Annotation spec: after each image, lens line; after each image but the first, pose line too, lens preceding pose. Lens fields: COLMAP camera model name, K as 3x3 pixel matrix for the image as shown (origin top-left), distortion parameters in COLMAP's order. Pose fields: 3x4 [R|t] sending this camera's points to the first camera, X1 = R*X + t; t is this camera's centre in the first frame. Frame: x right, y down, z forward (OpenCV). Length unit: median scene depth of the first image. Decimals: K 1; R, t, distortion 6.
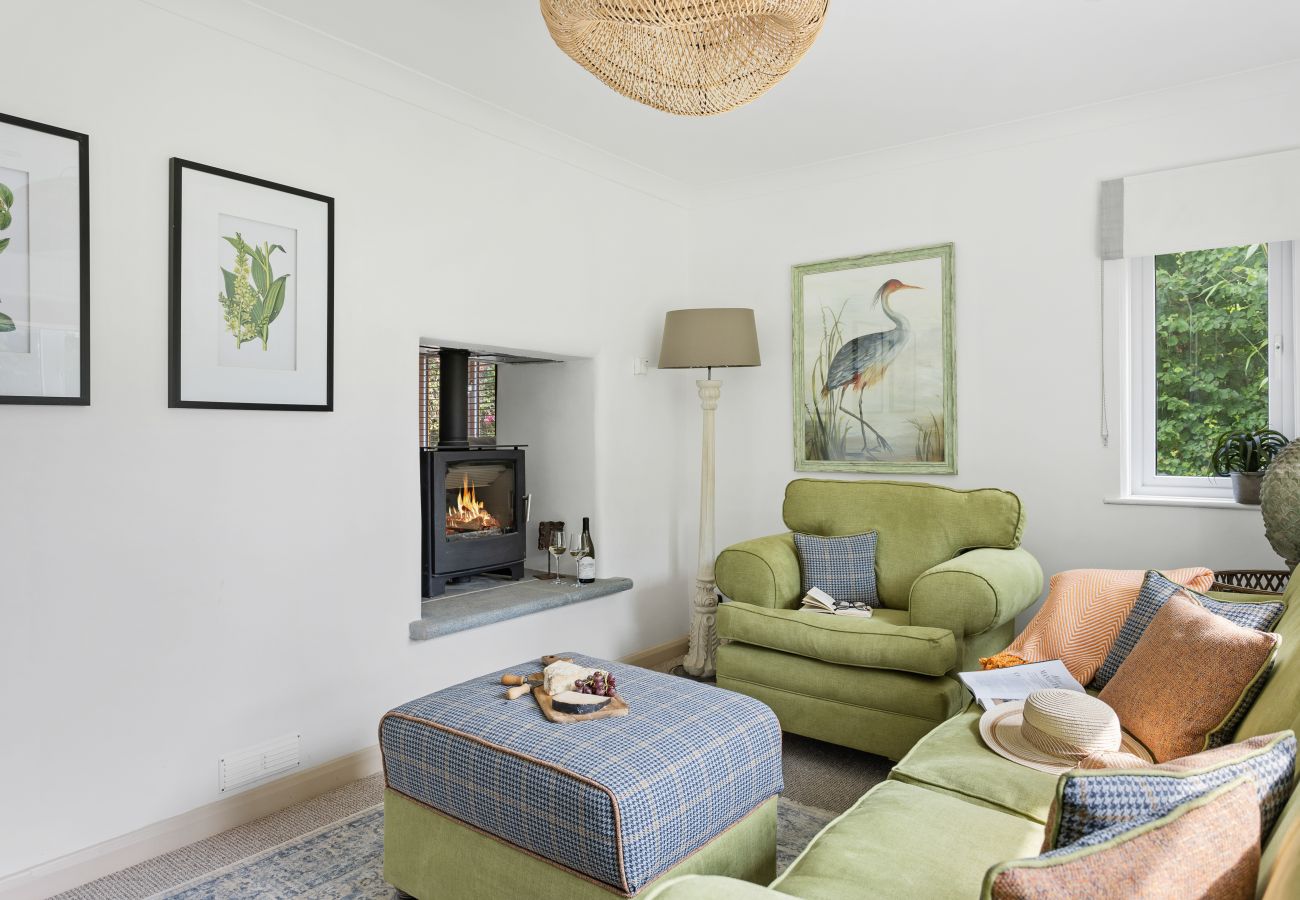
lens RADIAL K [[803.2, 0, 651.4], [0, 803.2, 439.8], [0, 0, 1]] dist [-0.031024, 0.000214]
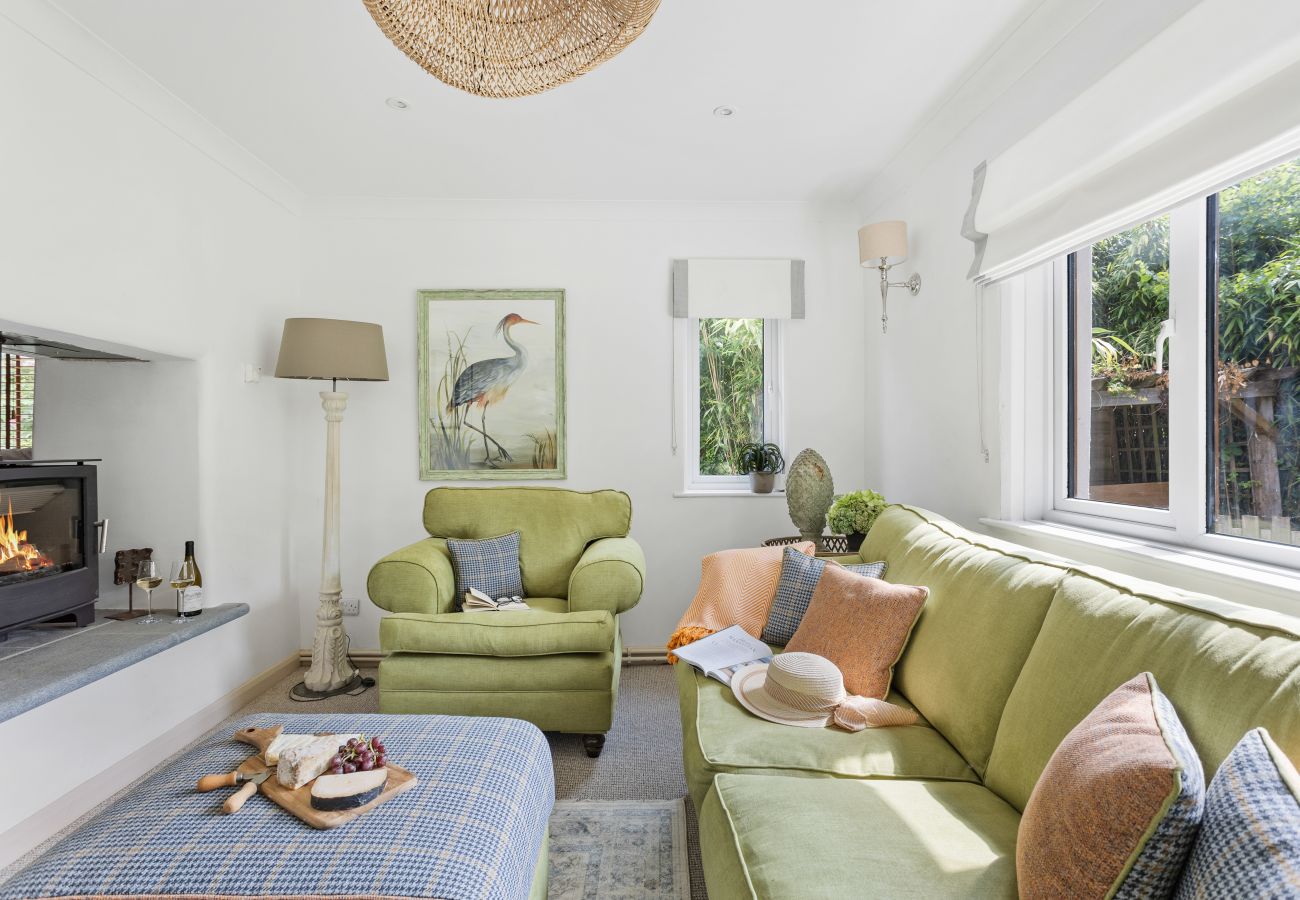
lens RADIAL K [[629.2, 0, 649.7], [0, 629.2, 450.1], [0, 0, 1]] dist [-0.009734, 0.001564]
pose [[0.788129, -0.003332, 0.615500, -0.107665], [0.004373, 0.999990, -0.000185, -0.000176], [-0.615494, 0.002837, 0.788137, 0.155466]]
